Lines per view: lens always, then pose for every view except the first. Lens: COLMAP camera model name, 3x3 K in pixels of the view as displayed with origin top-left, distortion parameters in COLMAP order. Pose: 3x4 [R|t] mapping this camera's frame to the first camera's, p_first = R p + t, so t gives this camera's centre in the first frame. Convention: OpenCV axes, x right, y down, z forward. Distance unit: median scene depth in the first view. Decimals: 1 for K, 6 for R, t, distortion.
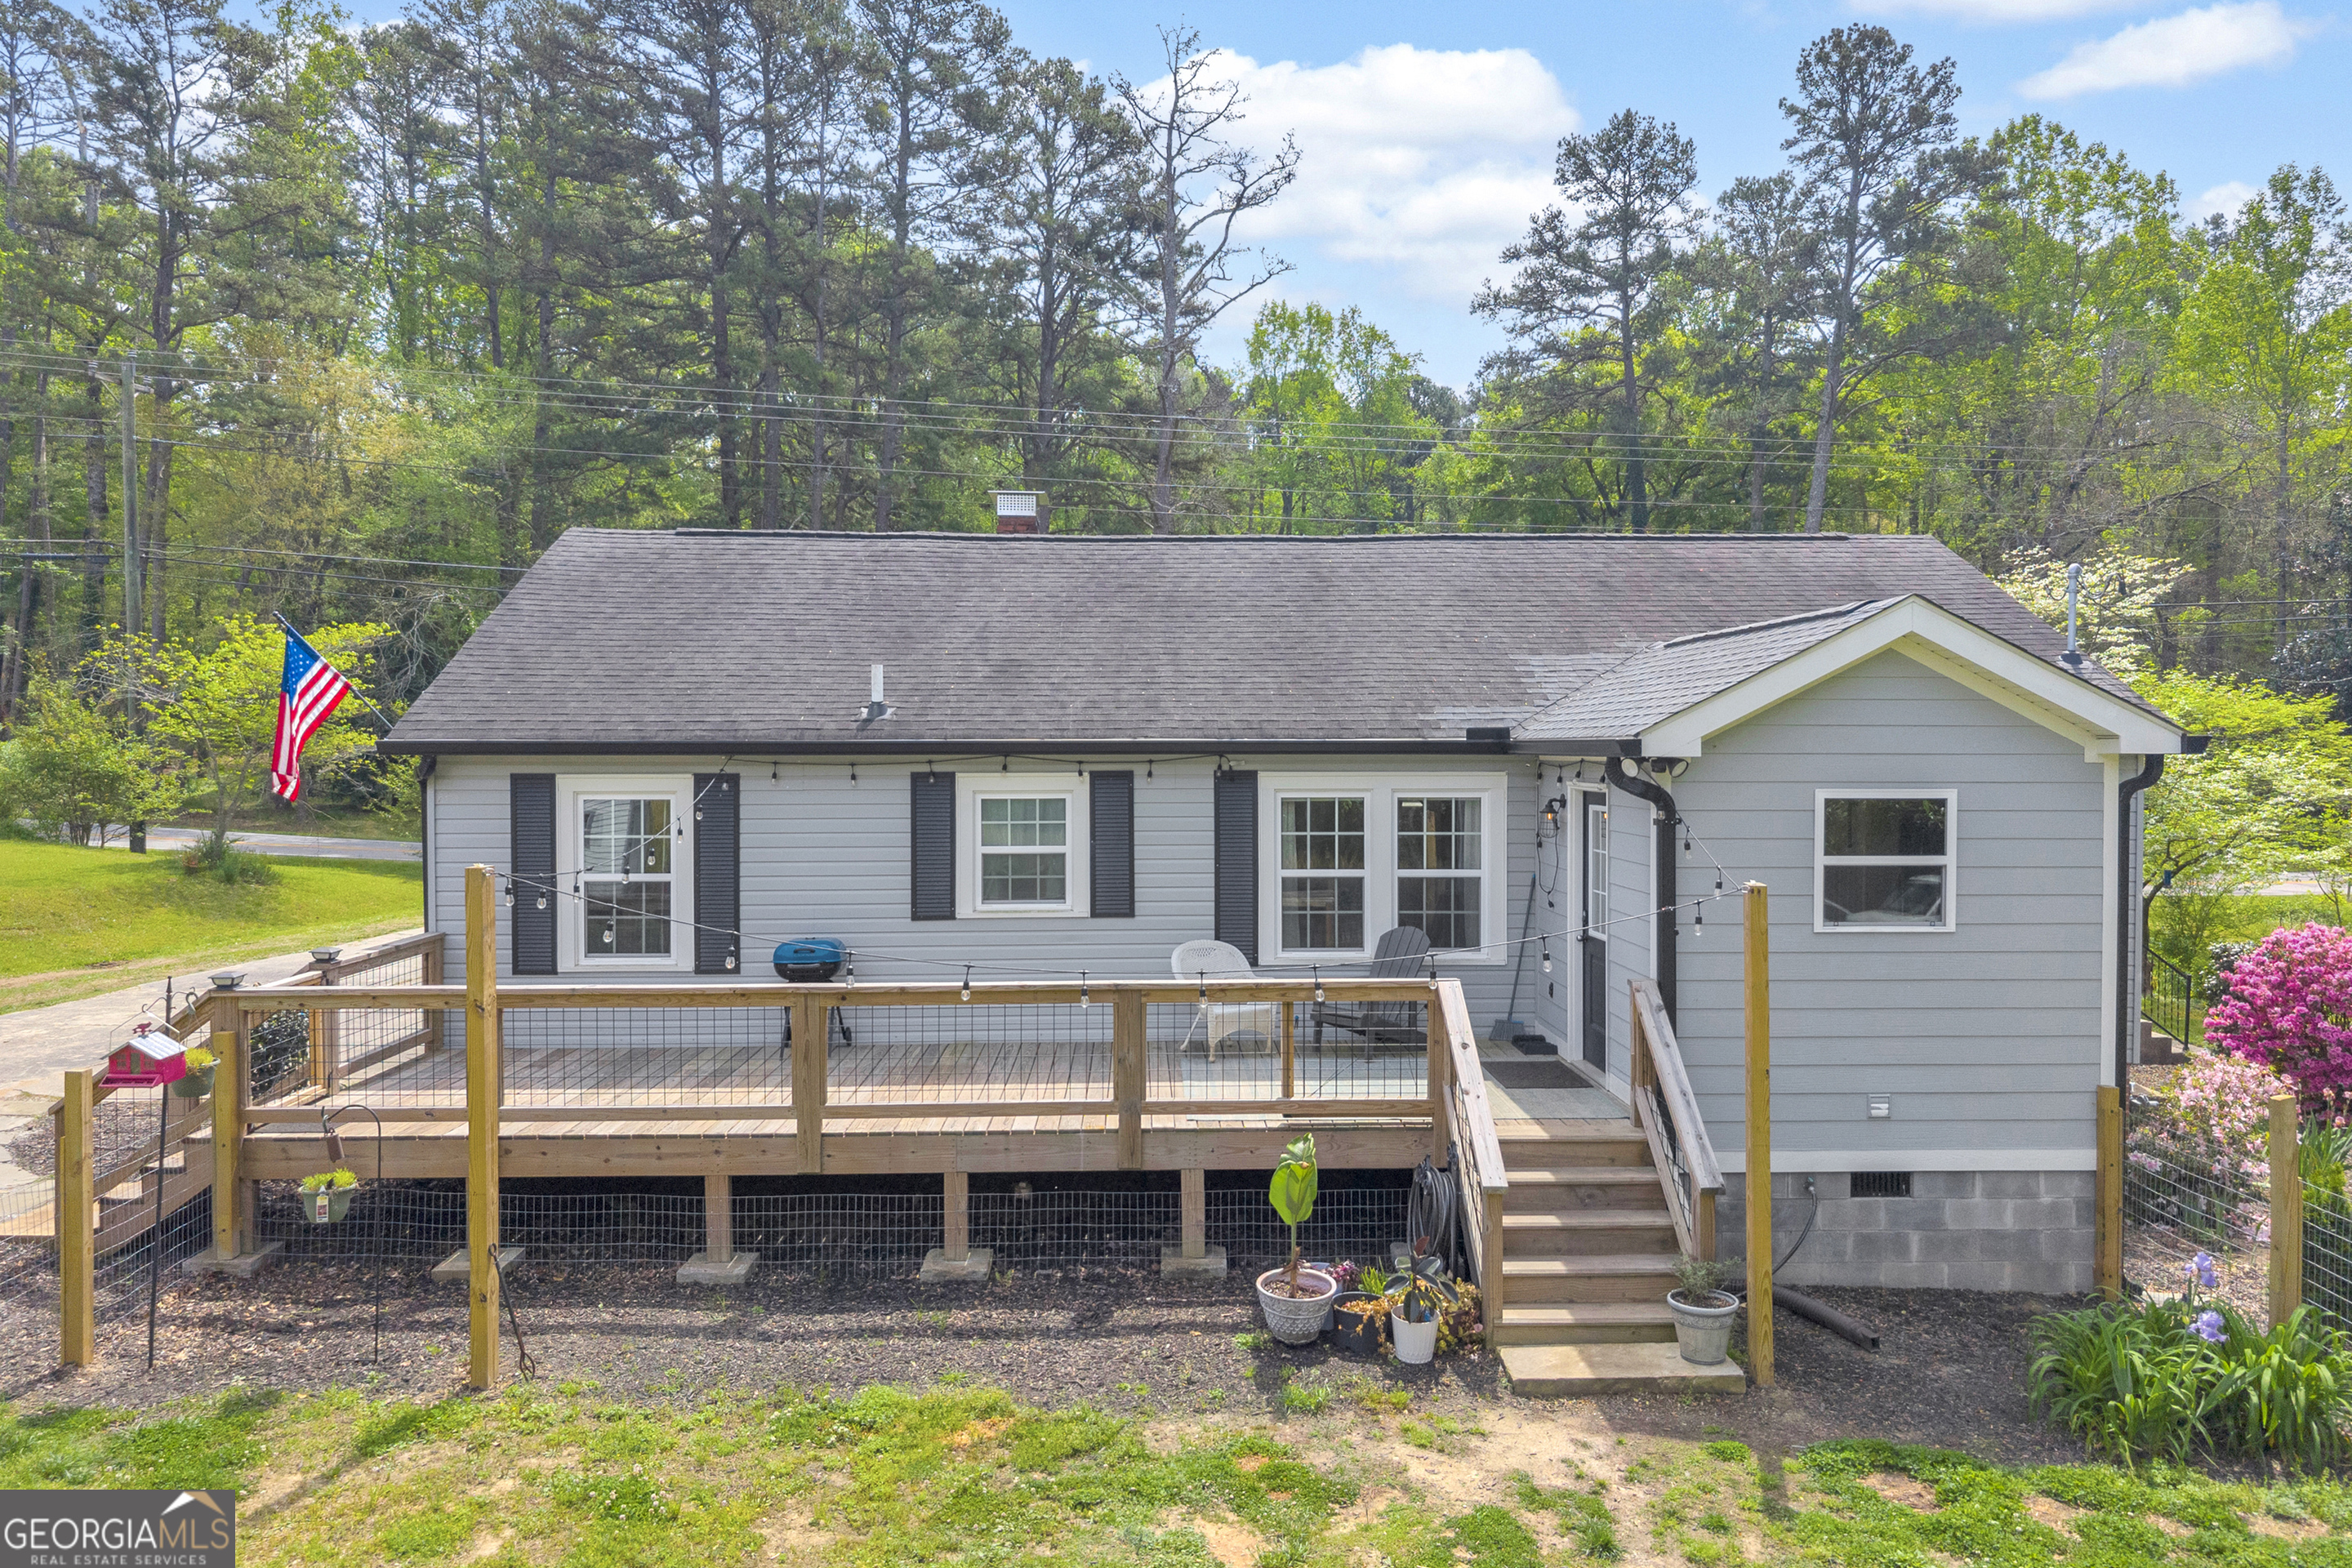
lens RADIAL K [[1591.9, 0, 1173.3], [0, 1591.9, 784.8], [0, 0, 1]] dist [0.003091, -0.004298]
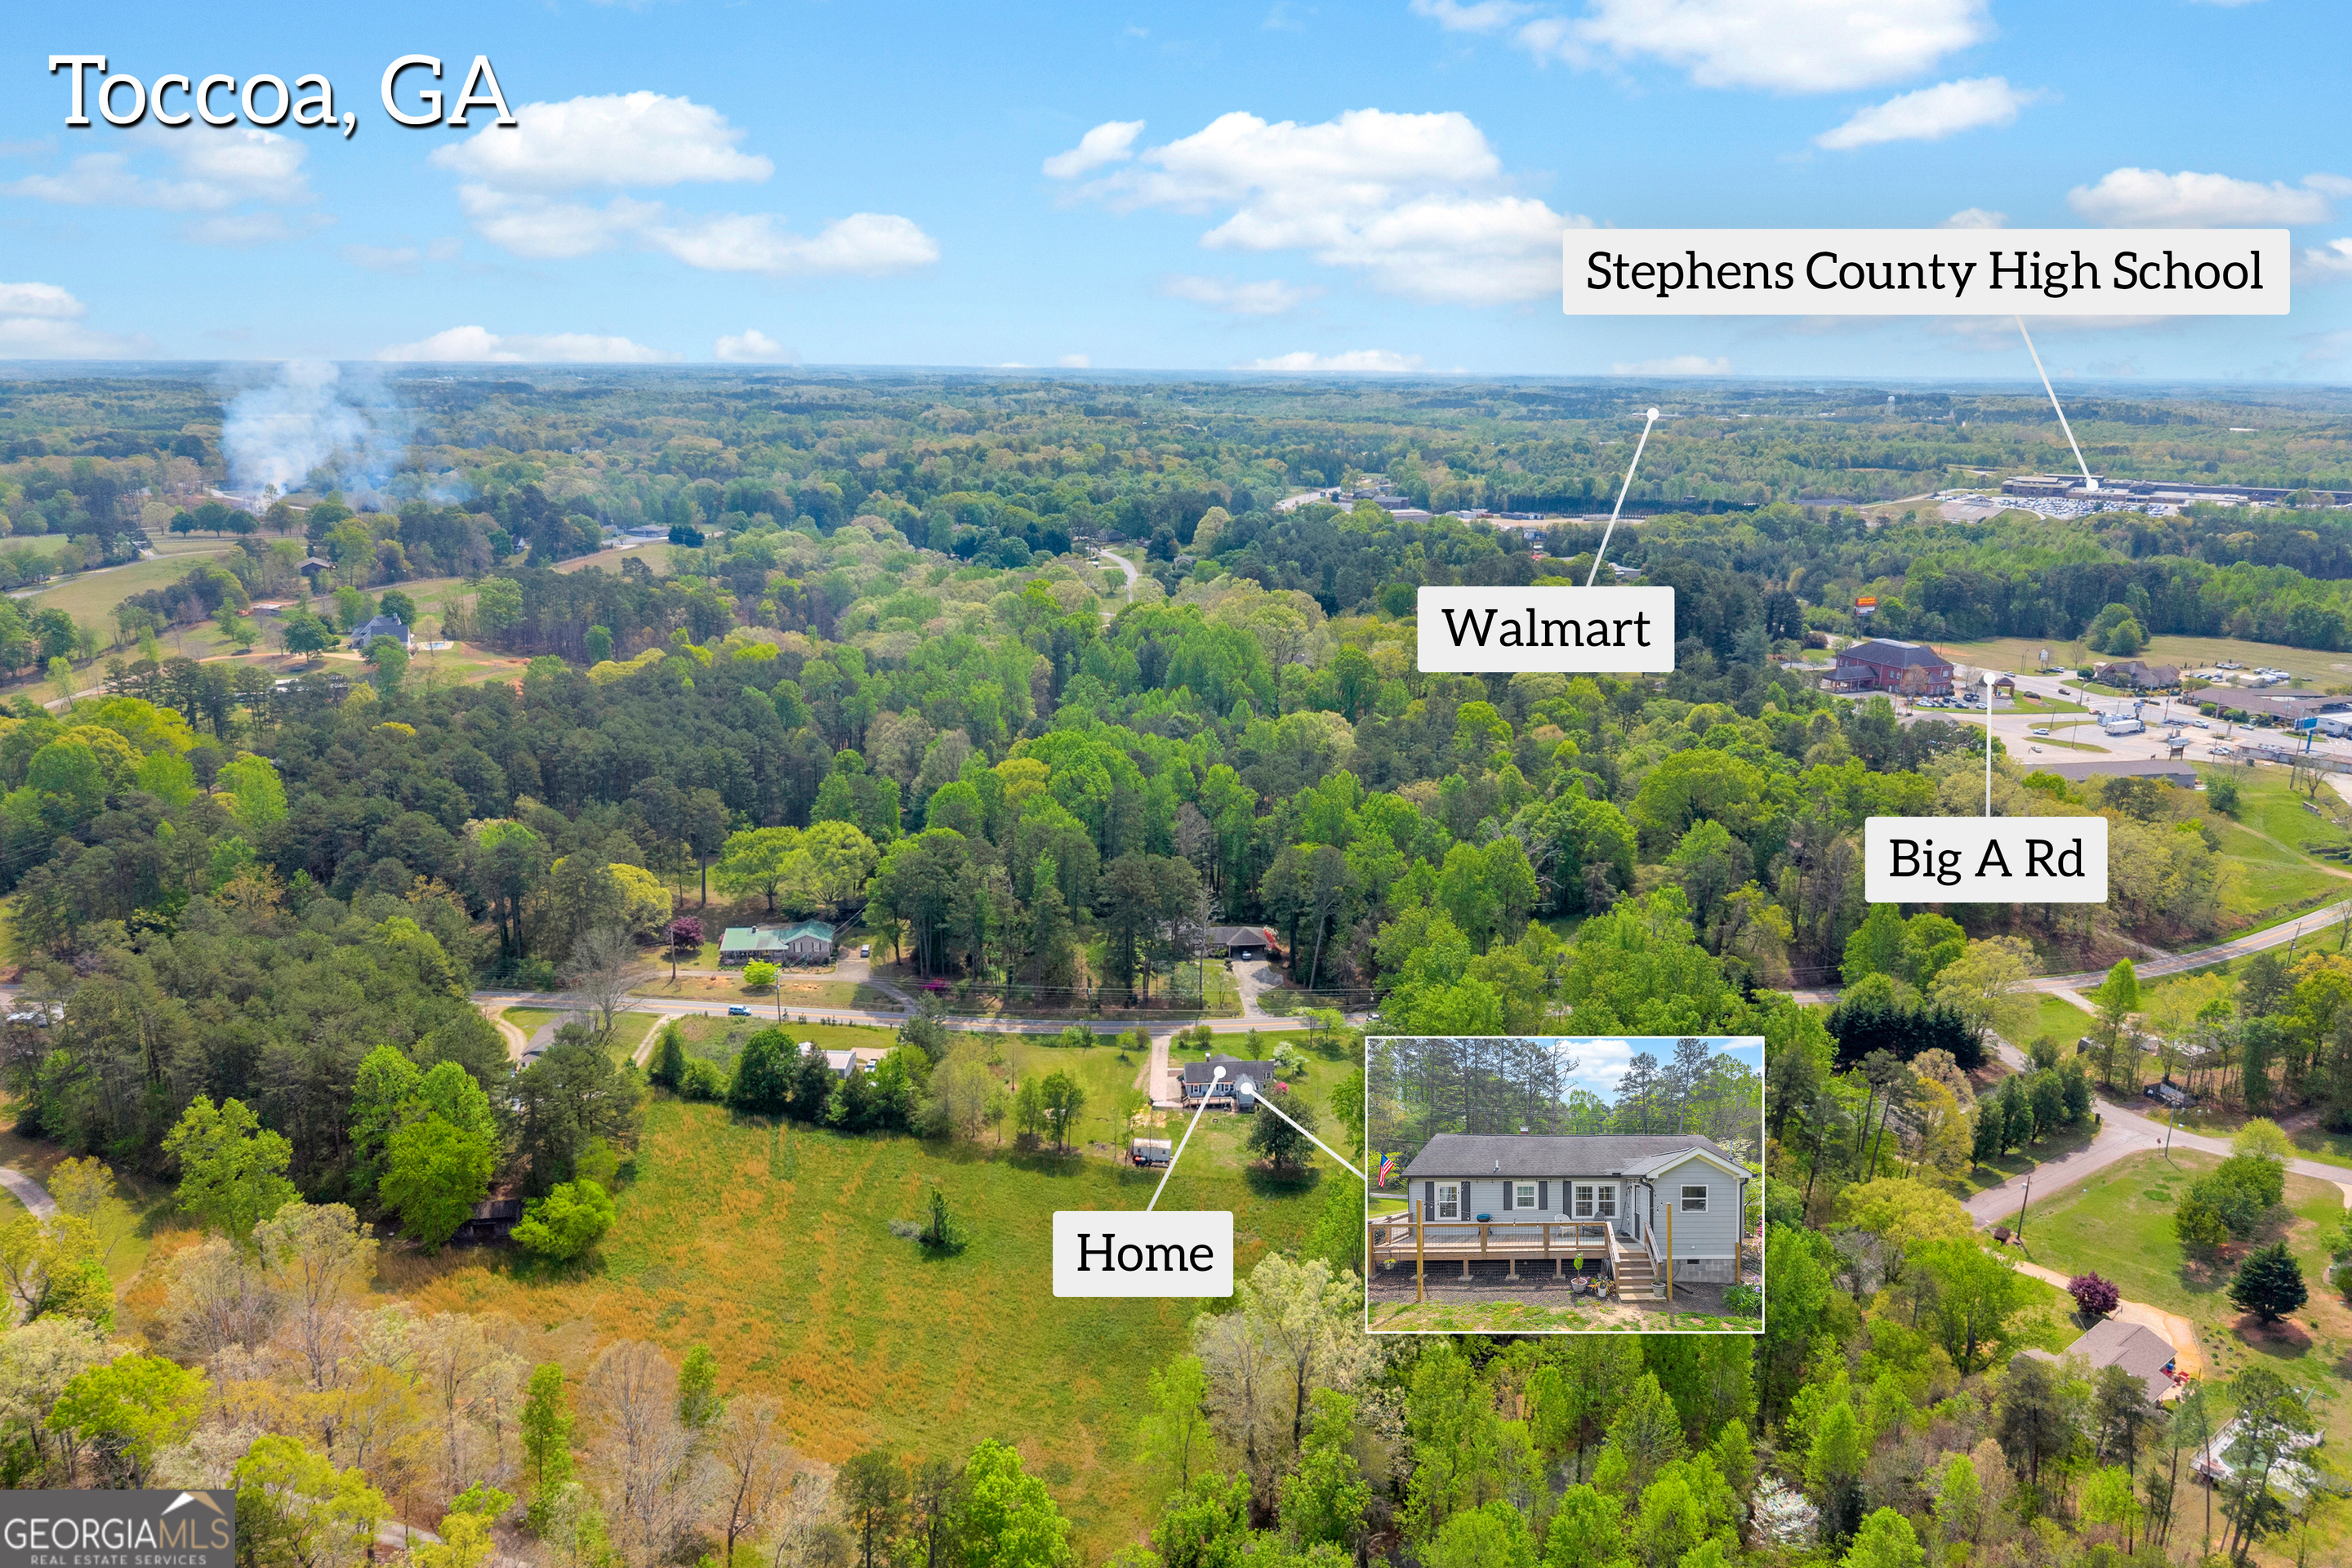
lens RADIAL K [[1591.9, 0, 1159.2], [0, 1591.9, 791.9], [0, 0, 1]] dist [0.003091, -0.004298]
pose [[0.999998, -0.000711, -0.001909, -1.261123], [0.000717, 0.999995, 0.002923, -1.275133], [0.001907, -0.002925, 0.999994, -4.116519]]
